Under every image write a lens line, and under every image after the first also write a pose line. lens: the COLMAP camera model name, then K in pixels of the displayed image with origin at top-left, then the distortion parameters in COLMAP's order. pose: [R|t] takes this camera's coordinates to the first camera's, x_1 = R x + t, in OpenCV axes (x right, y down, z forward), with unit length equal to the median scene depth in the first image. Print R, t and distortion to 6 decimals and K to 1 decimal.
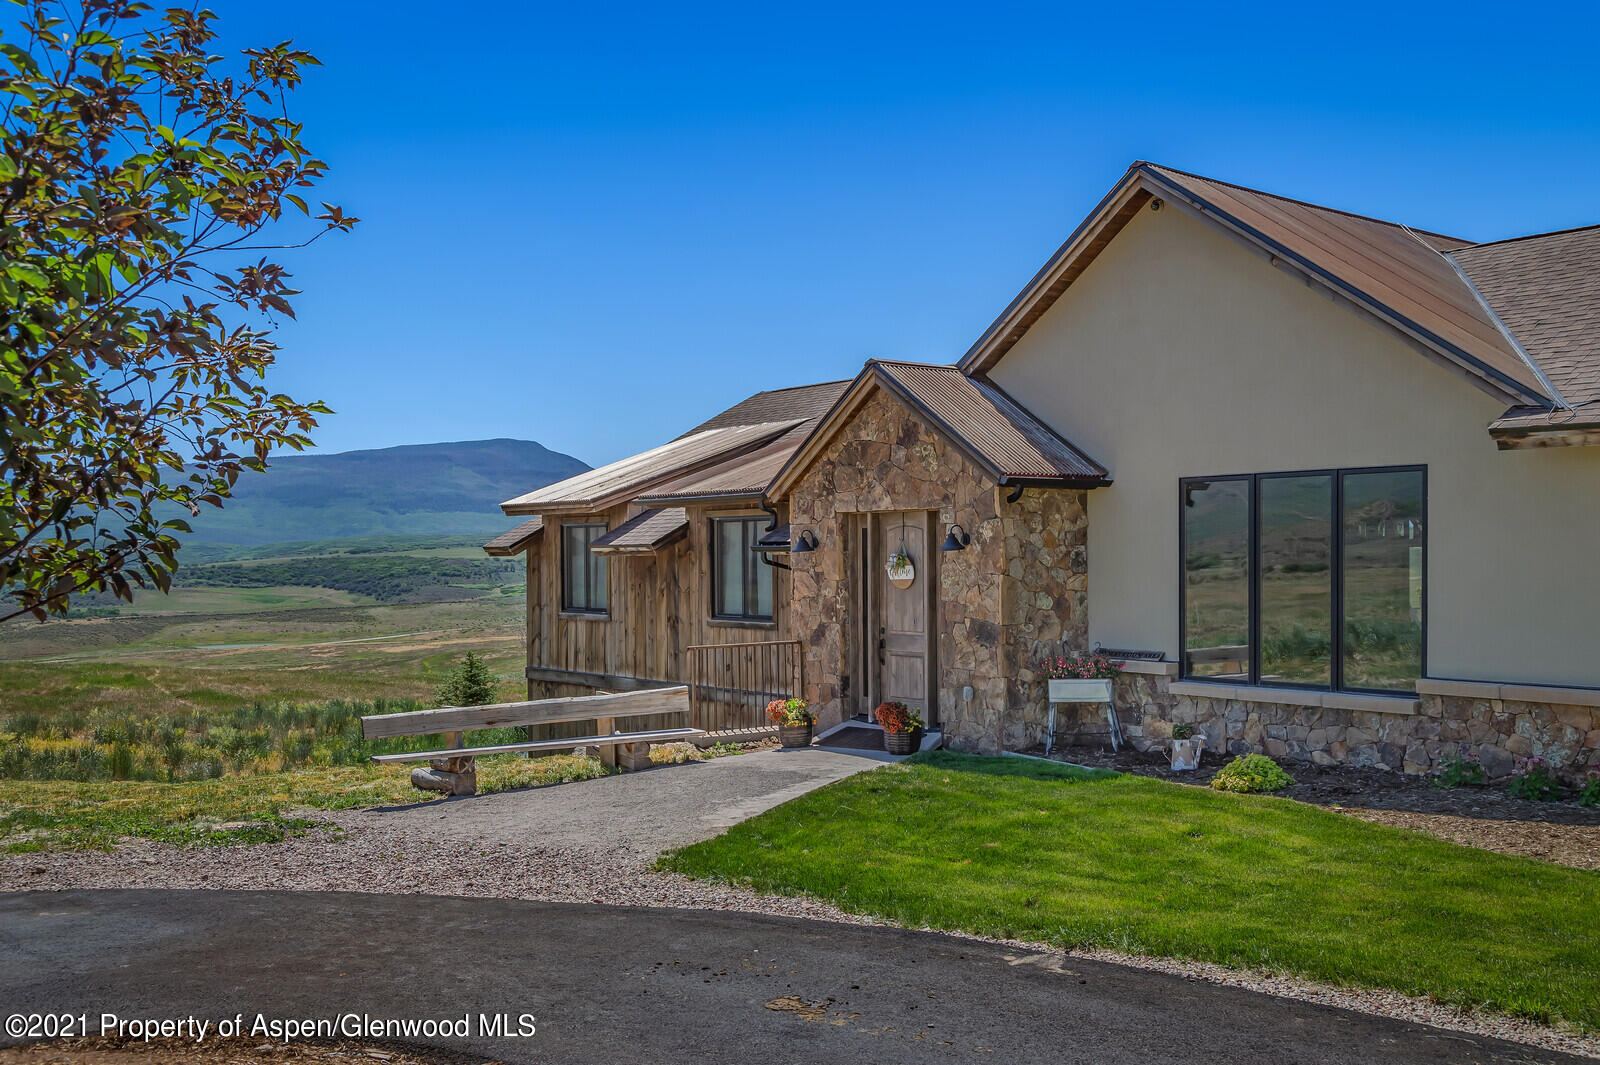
lens RADIAL K [[1504.1, 0, 794.2], [0, 1504.1, 590.9], [0, 0, 1]] dist [-0.003408, 0.000000]
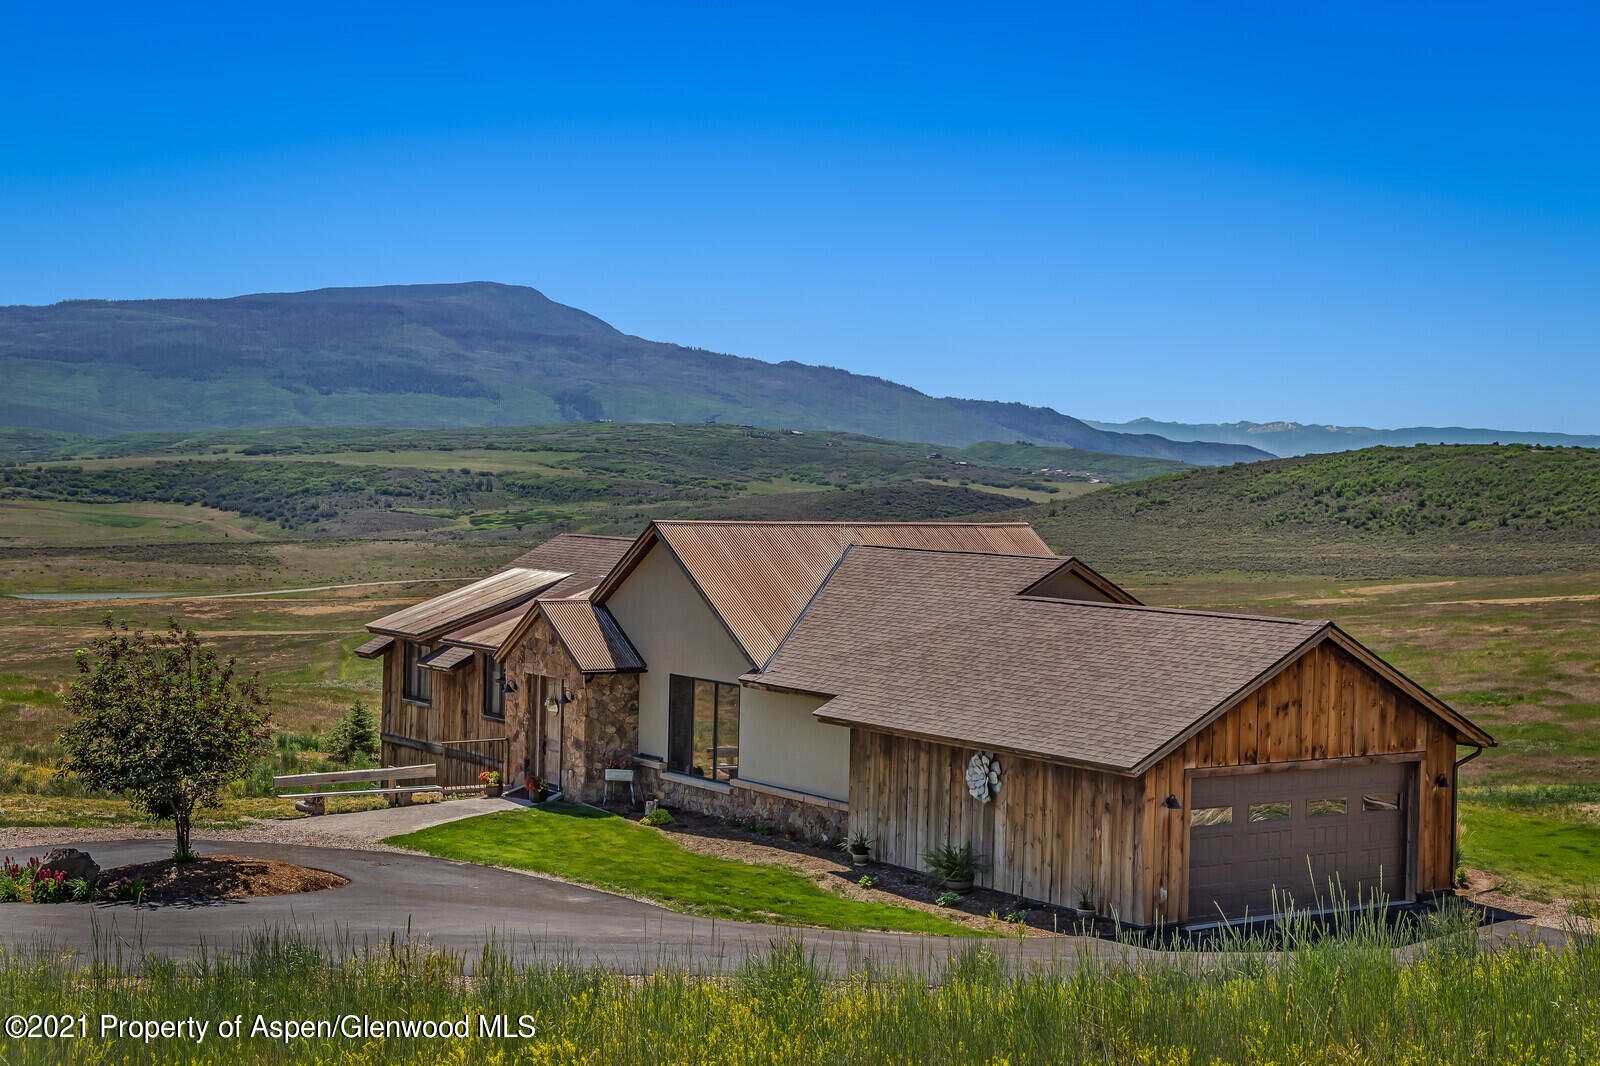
lens RADIAL K [[2329.9, 0, 800.9], [0, 2329.9, 529.8], [0, 0, 1]] dist [0.044261, 0.000000]
pose [[0.998073, 0.033231, -0.052408, 0.526005], [-0.033246, 0.999447, 0.000595, -0.247016], [0.052399, 0.001149, 0.998626, -1.922596]]
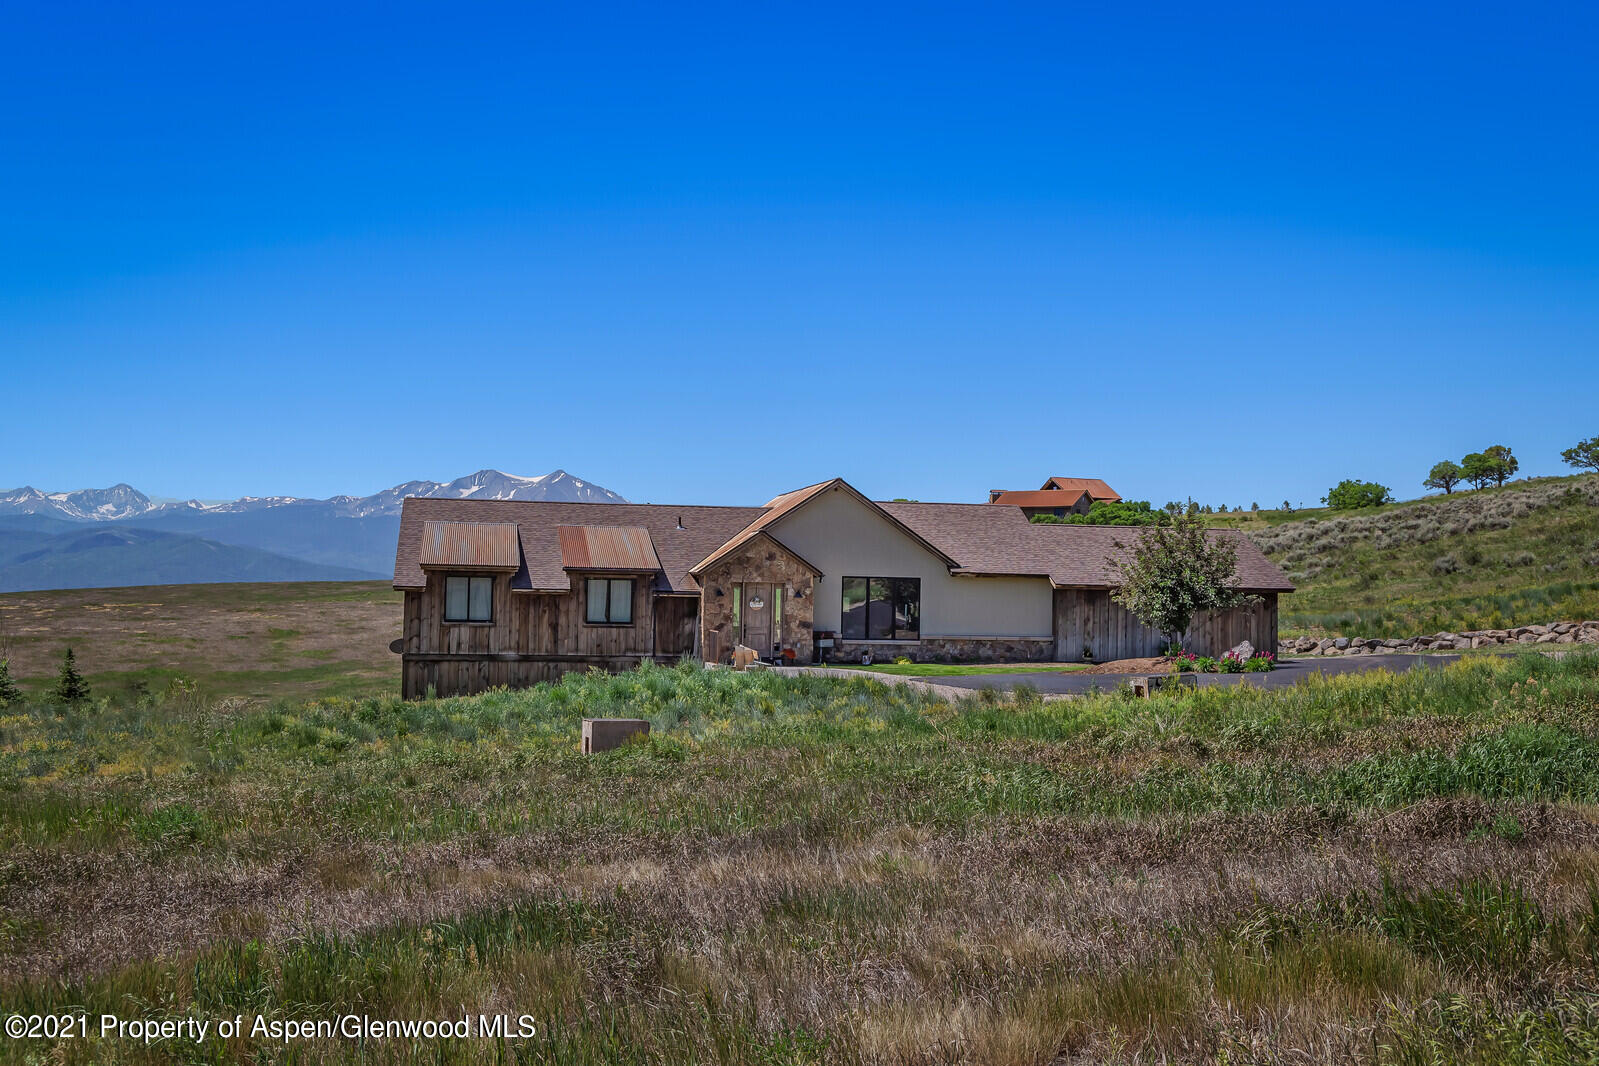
lens RADIAL K [[1679.6, 0, 799.1], [0, 1679.6, 535.5], [0, 0, 1]] dist [0.055988, 0.000000]
pose [[0.451396, 0.046149, 0.891130, -2.631789], [-0.000619, 0.998678, -0.051406, 0.019861], [-0.892324, 0.022653, 0.450827, -0.473260]]
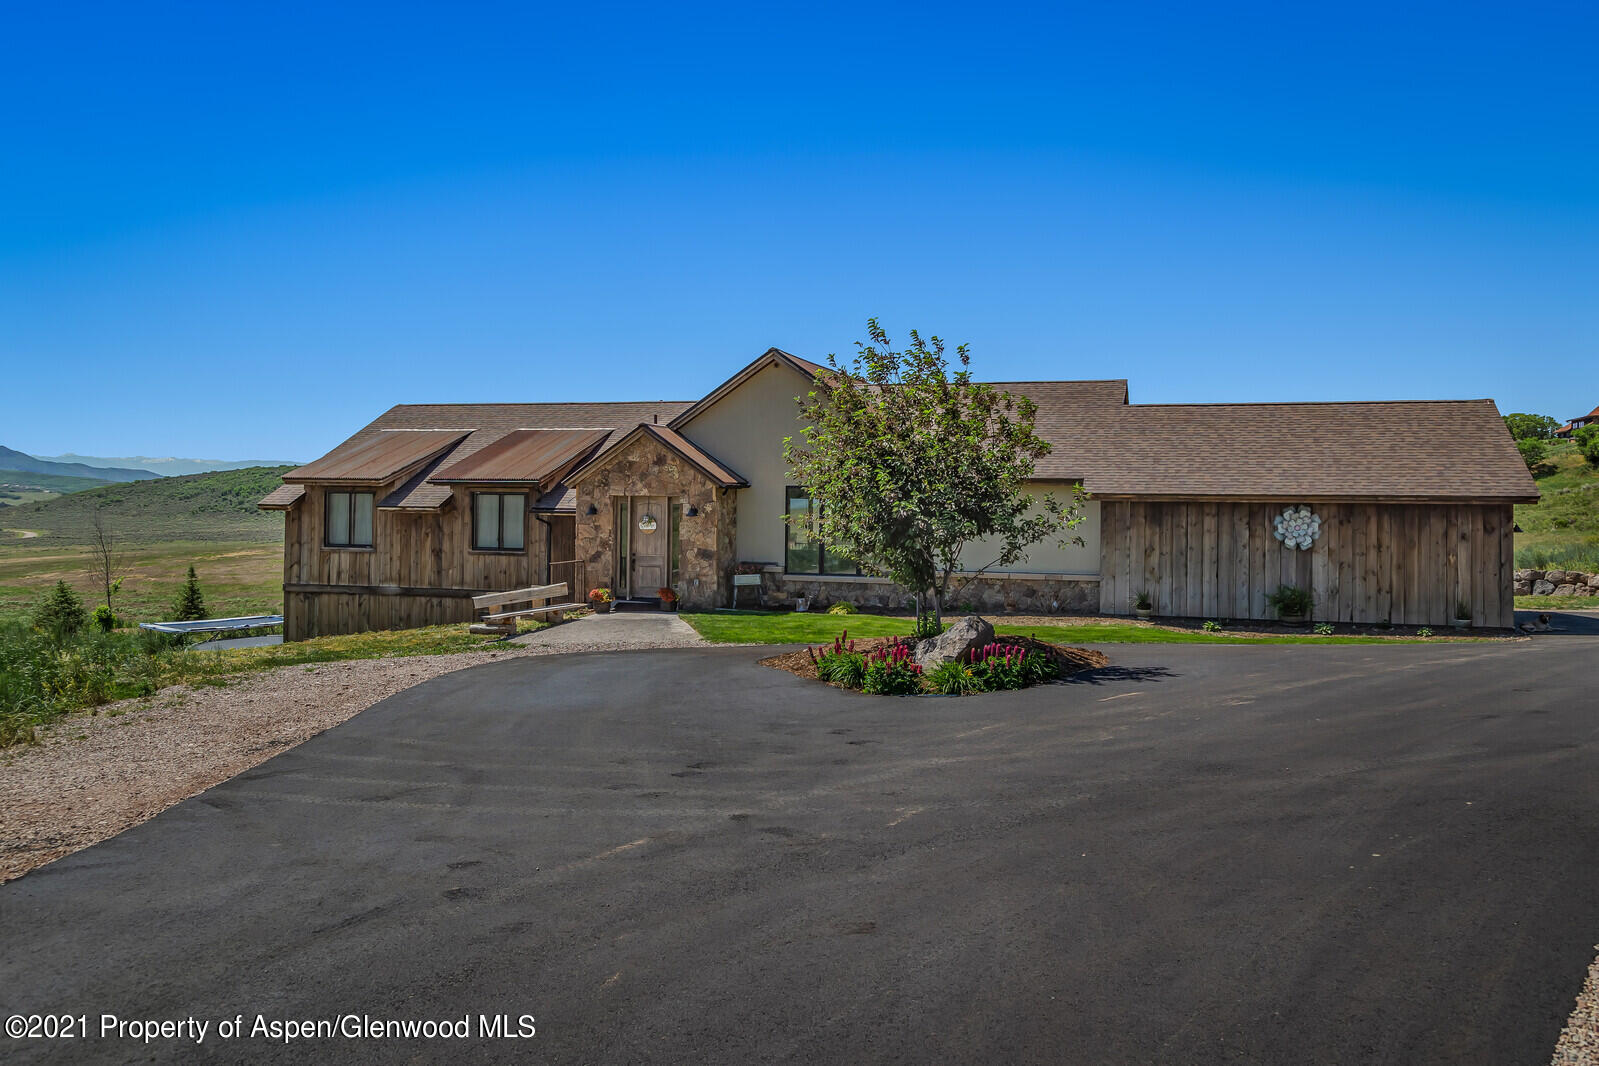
lens RADIAL K [[1282.7, 0, 808.1], [0, 1282.7, 496.9], [0, 0, 1]] dist [0.020098, -0.000316]
pose [[0.819832, 0.018168, 0.572316, -0.737096], [-0.003304, 0.999630, -0.027001, -0.005092], [-0.572595, 0.020245, 0.819589, -0.549003]]
